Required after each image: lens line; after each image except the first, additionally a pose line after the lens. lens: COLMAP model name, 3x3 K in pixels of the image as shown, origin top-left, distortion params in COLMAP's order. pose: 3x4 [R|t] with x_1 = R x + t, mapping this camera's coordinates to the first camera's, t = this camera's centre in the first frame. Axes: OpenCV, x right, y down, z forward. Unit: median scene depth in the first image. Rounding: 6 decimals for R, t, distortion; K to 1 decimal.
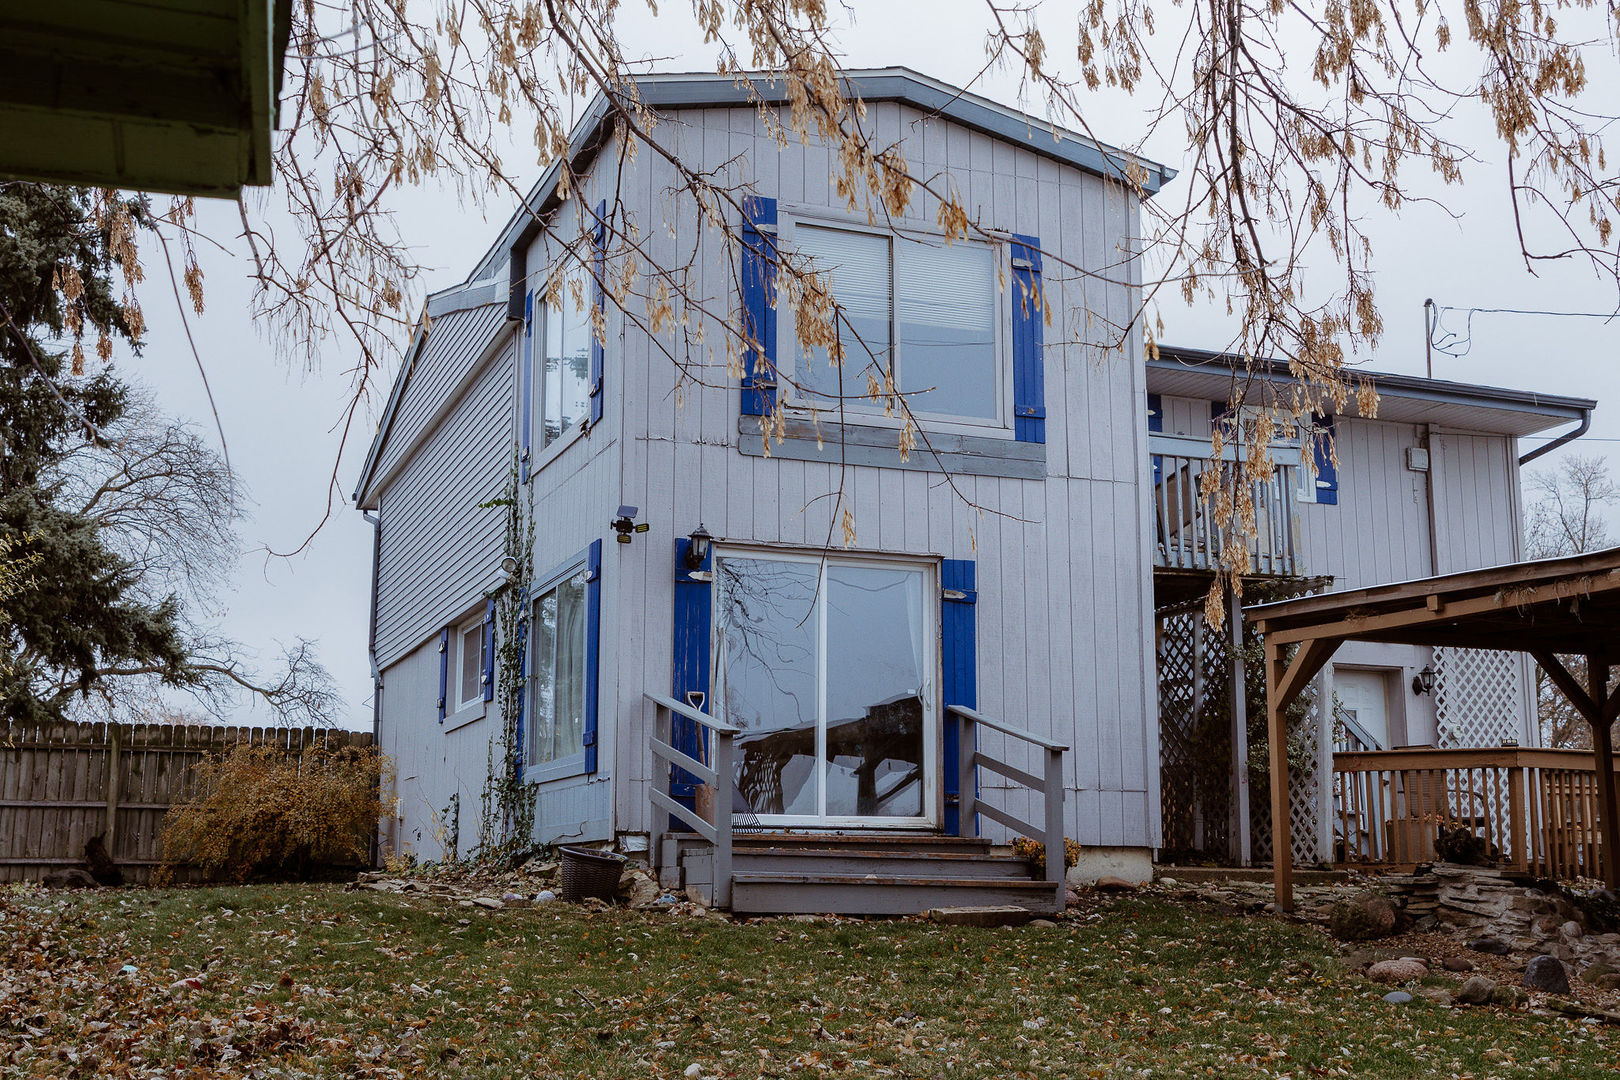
lens RADIAL K [[1852.9, 0, 815.8], [0, 1852.9, 545.4], [0, 0, 1]] dist [0.024202, 0.000000]
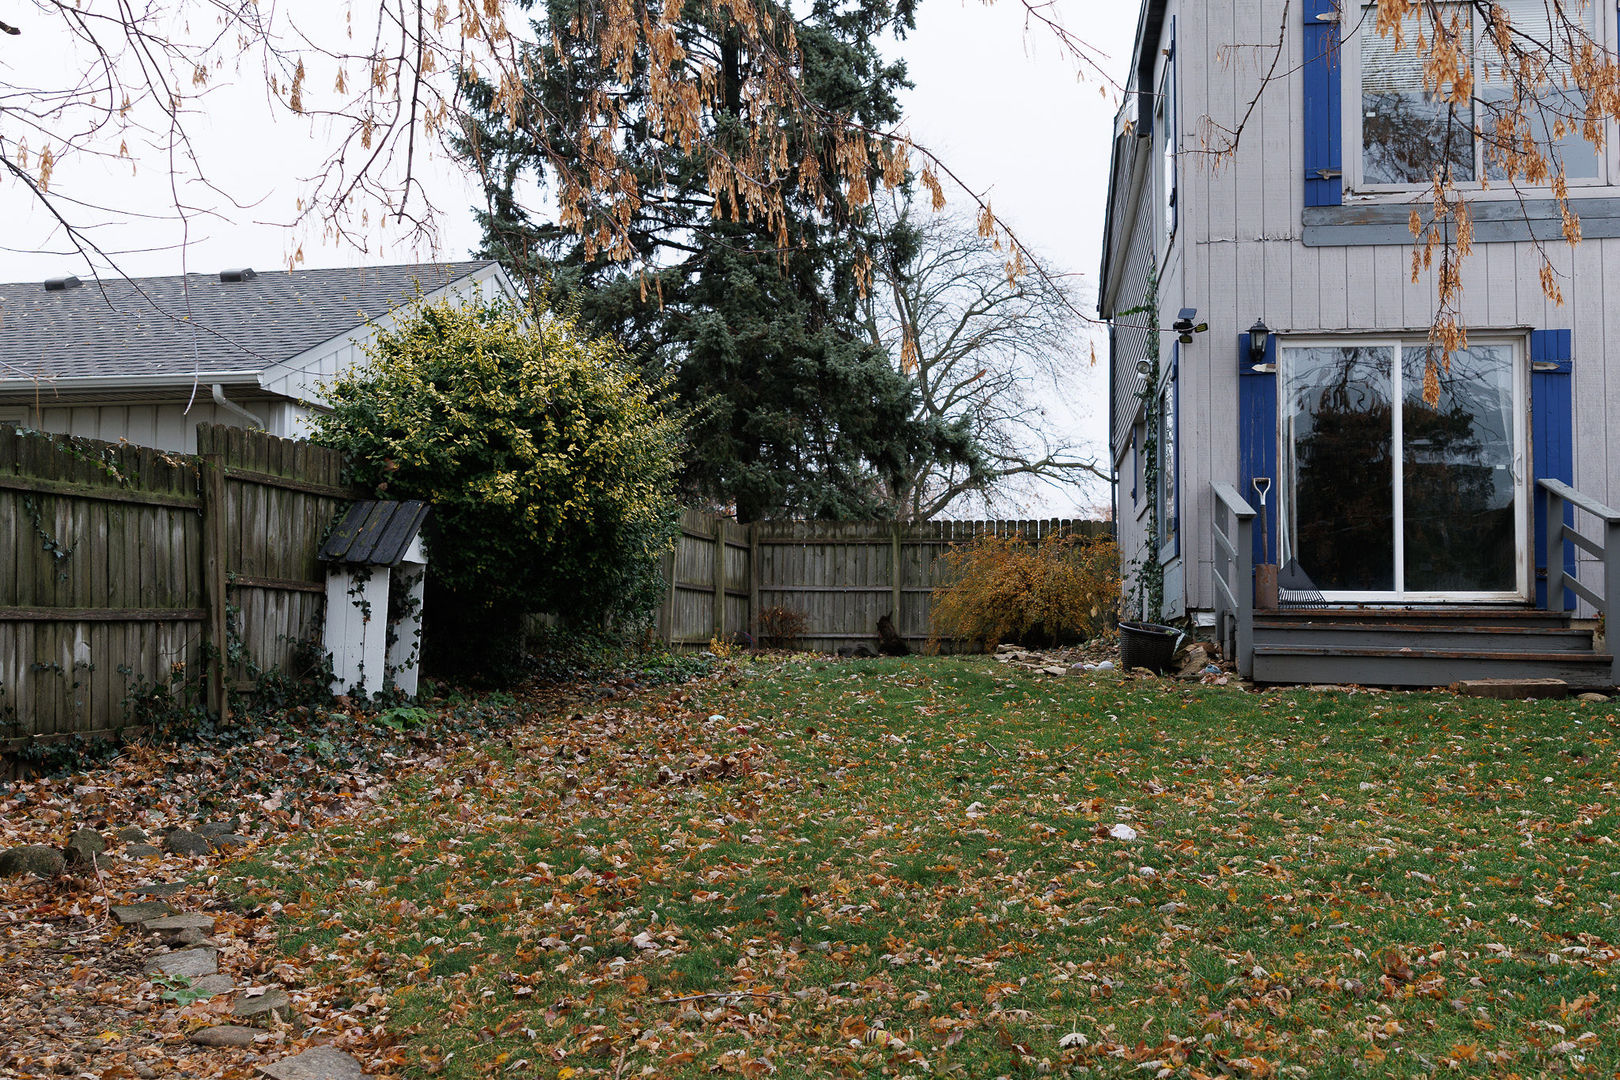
lens RADIAL K [[1760.0, 0, 810.7], [0, 1760.0, 543.0], [0, 0, 1]] dist [0.013488, 0.000000]
pose [[0.873350, -0.026930, -0.486348, 0.186023], [0.082729, 0.992165, 0.093621, 0.000088], [0.480017, -0.121999, 0.868735, -0.005326]]
